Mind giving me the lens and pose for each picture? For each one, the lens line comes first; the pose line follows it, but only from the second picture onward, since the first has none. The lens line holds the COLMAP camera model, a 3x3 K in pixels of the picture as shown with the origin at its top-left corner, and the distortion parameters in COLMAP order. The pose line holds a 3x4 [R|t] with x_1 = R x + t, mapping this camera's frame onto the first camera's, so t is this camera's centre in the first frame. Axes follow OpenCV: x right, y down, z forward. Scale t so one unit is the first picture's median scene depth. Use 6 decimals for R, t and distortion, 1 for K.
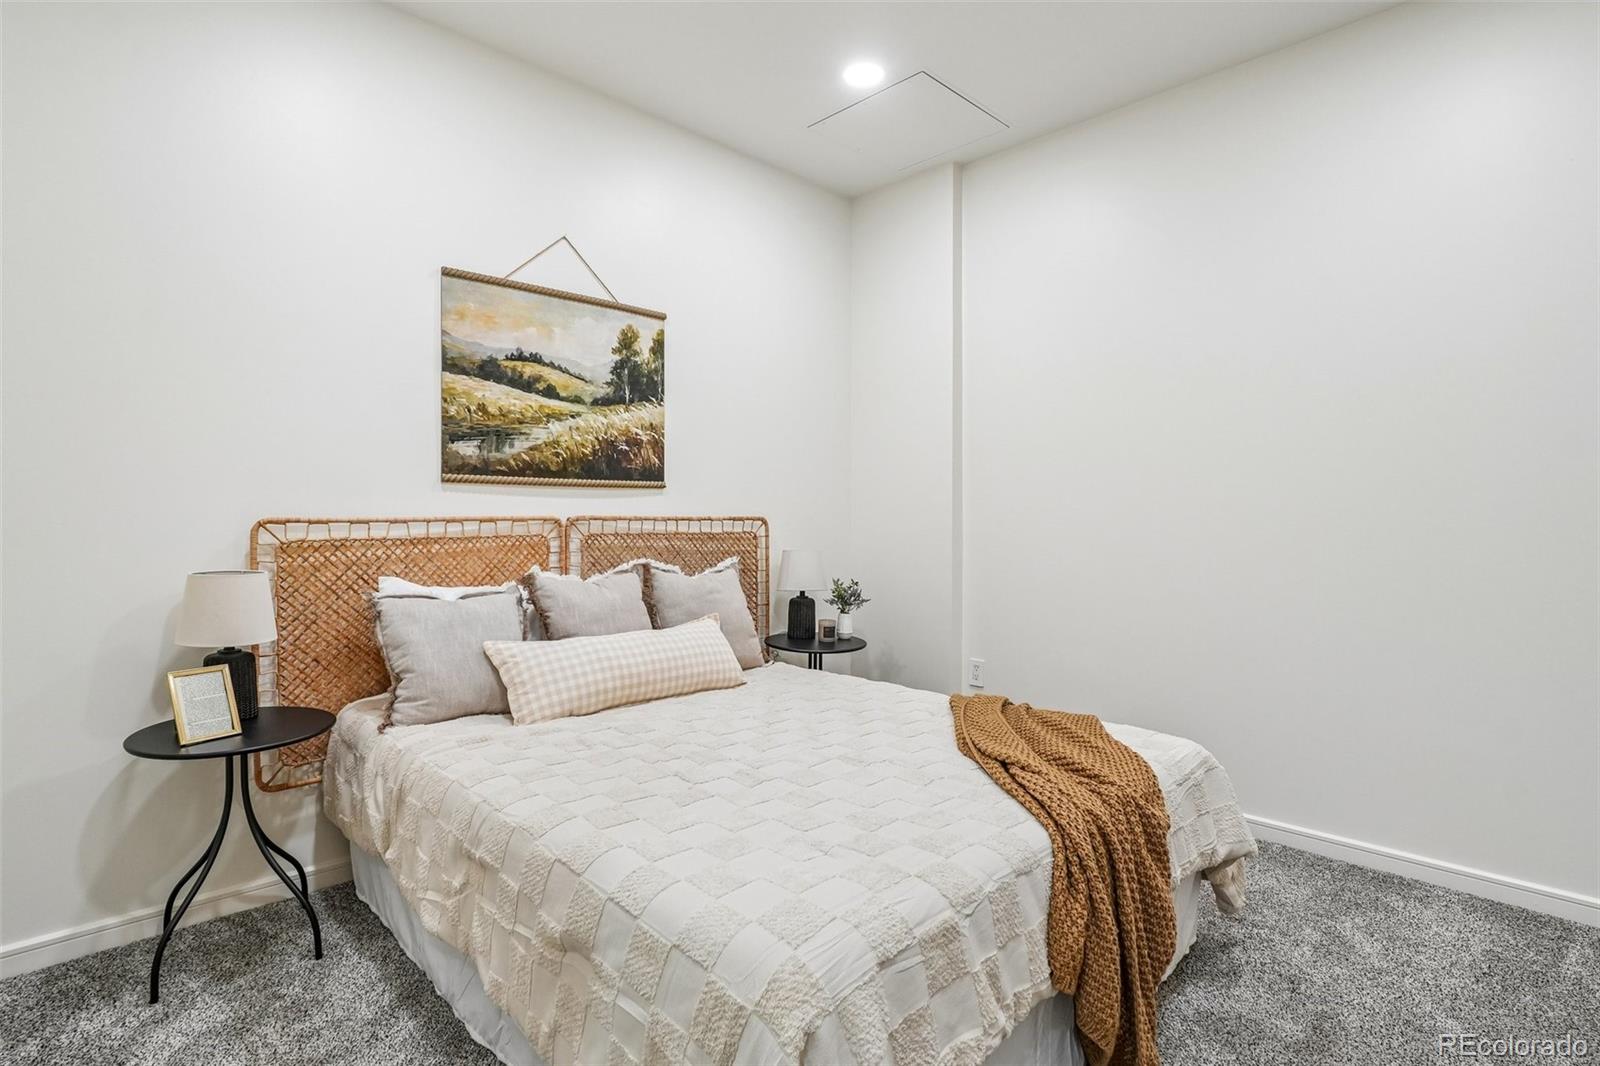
lens RADIAL K [[797.5, 0, 796.3], [0, 797.5, 524.1], [0, 0, 1]] dist [-0.031417, 0.007381]
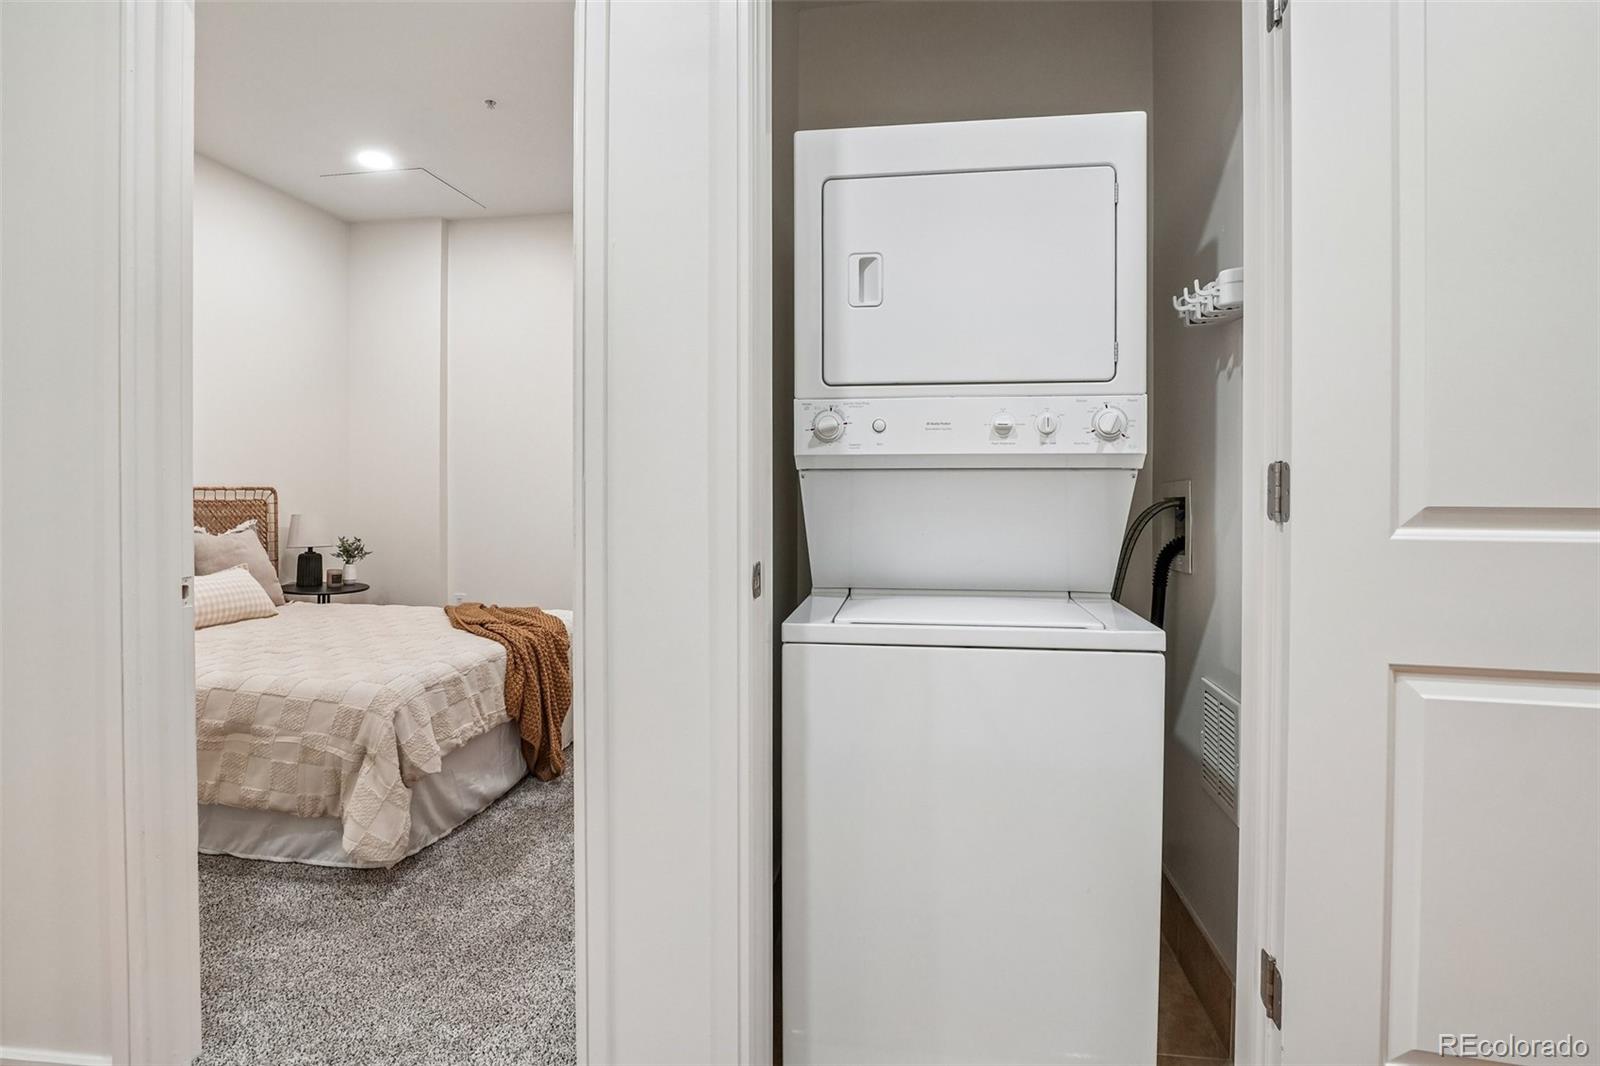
lens RADIAL K [[797.5, 0, 807.3], [0, 797.5, 500.1], [0, 0, 1]] dist [-0.031417, 0.007381]
pose [[0.797398, -0.005805, 0.603426, -0.153350], [0.001229, 0.999967, 0.007996, 0.002452], [-0.603453, -0.005634, 0.797379, -0.578955]]
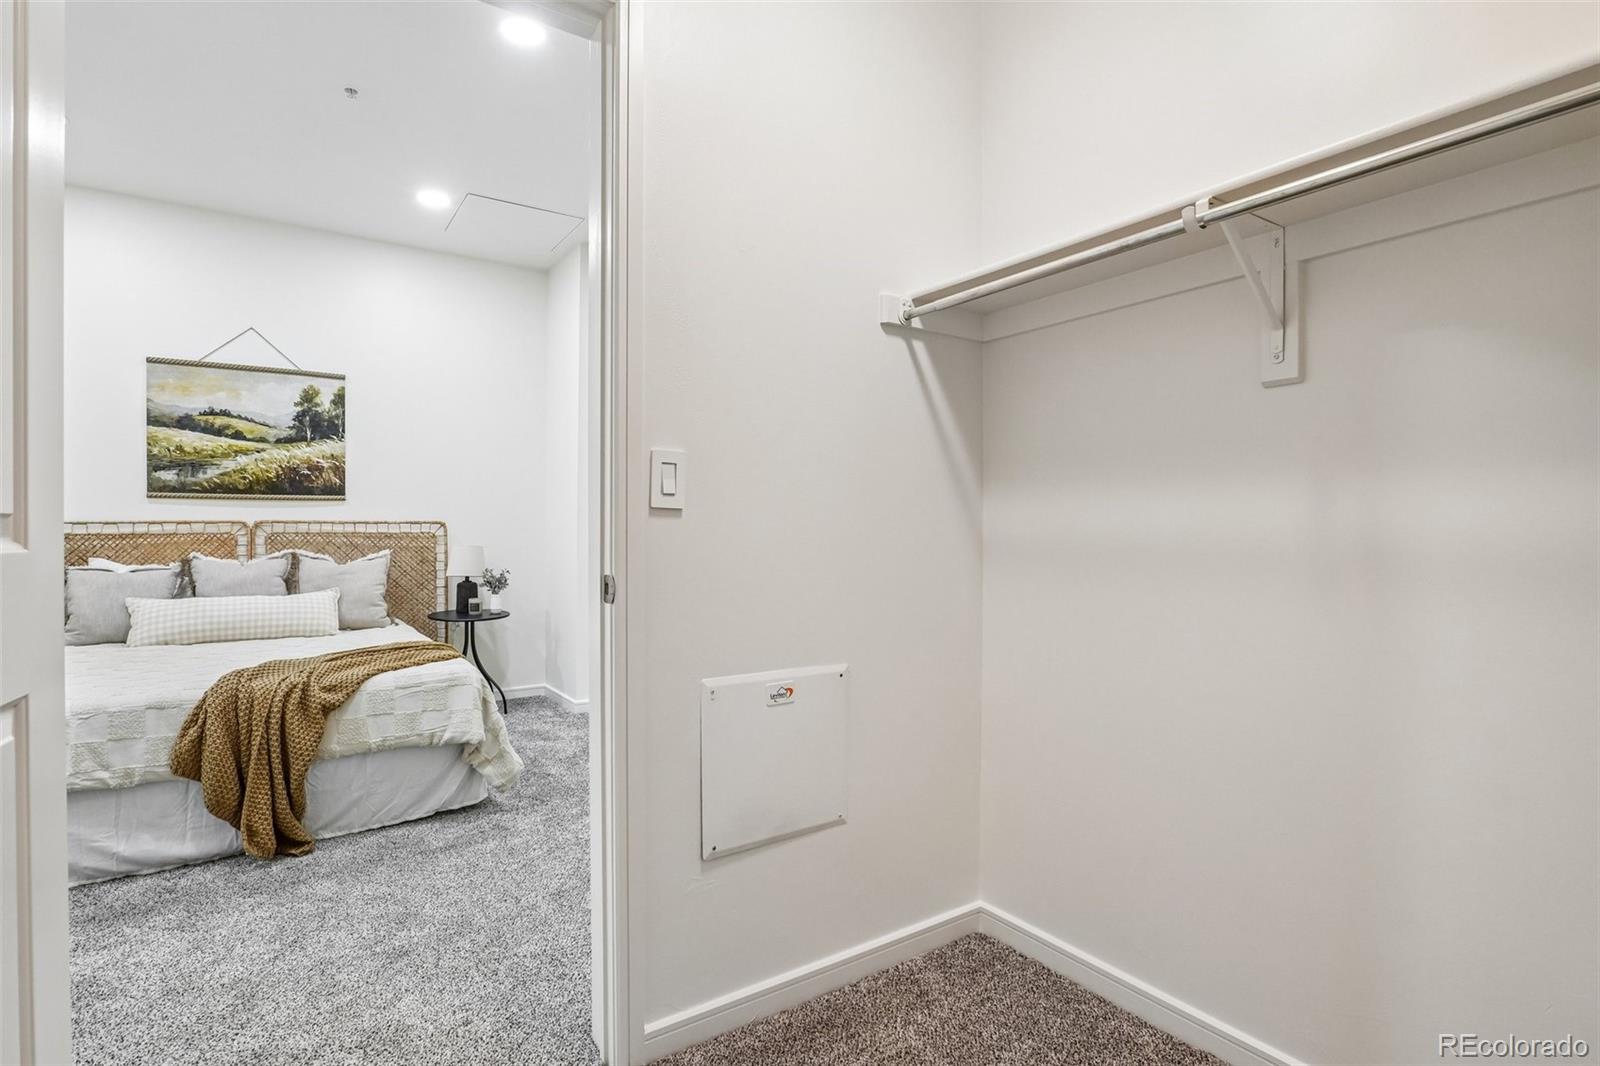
lens RADIAL K [[797.5, 0, 811.8], [0, 797.5, 540.4], [0, 0, 1]] dist [-0.031417, 0.007381]
pose [[0.985399, 0.003213, -0.170230, 1.064068], [-0.001883, 0.999966, 0.007978, 0.015099], [0.170250, -0.007541, 0.985372, -0.271433]]
